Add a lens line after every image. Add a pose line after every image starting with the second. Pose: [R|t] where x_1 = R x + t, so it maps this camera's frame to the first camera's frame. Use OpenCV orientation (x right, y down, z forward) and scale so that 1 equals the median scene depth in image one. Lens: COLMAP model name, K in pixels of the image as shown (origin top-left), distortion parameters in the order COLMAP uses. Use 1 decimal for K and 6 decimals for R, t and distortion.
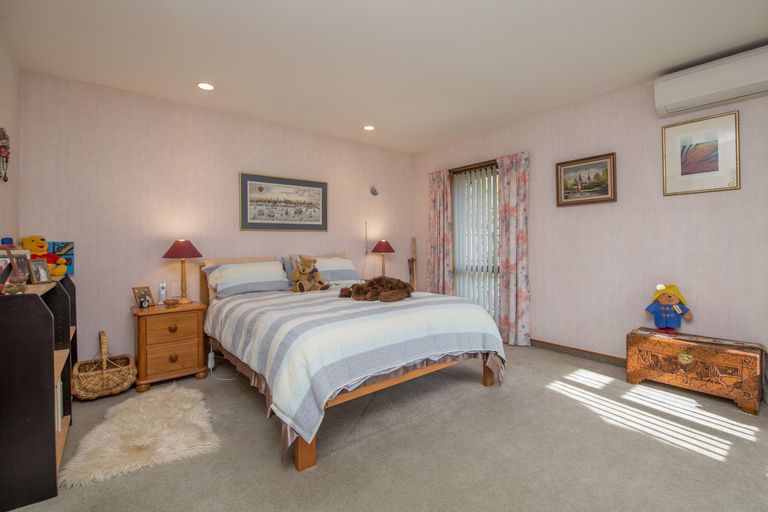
lens RADIAL K [[364.9, 0, 382.1], [0, 364.9, 255.5], [0, 0, 1]] dist [-0.010970, -0.003752]
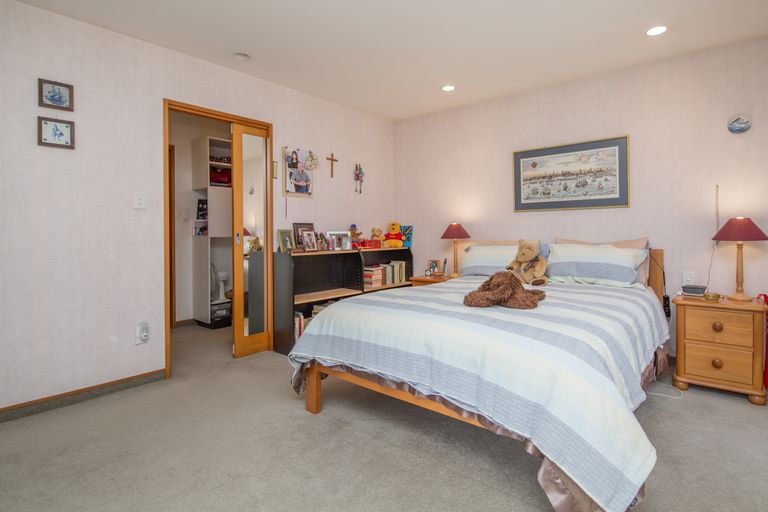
lens RADIAL K [[364.9, 0, 363.8], [0, 364.9, 224.8], [0, 0, 1]] dist [-0.010970, -0.003752]
pose [[0.173856, -0.007775, -0.984740, 0.457714], [-0.020280, 0.999729, -0.011473, -0.015707], [0.984562, 0.021965, 0.173651, 0.420603]]
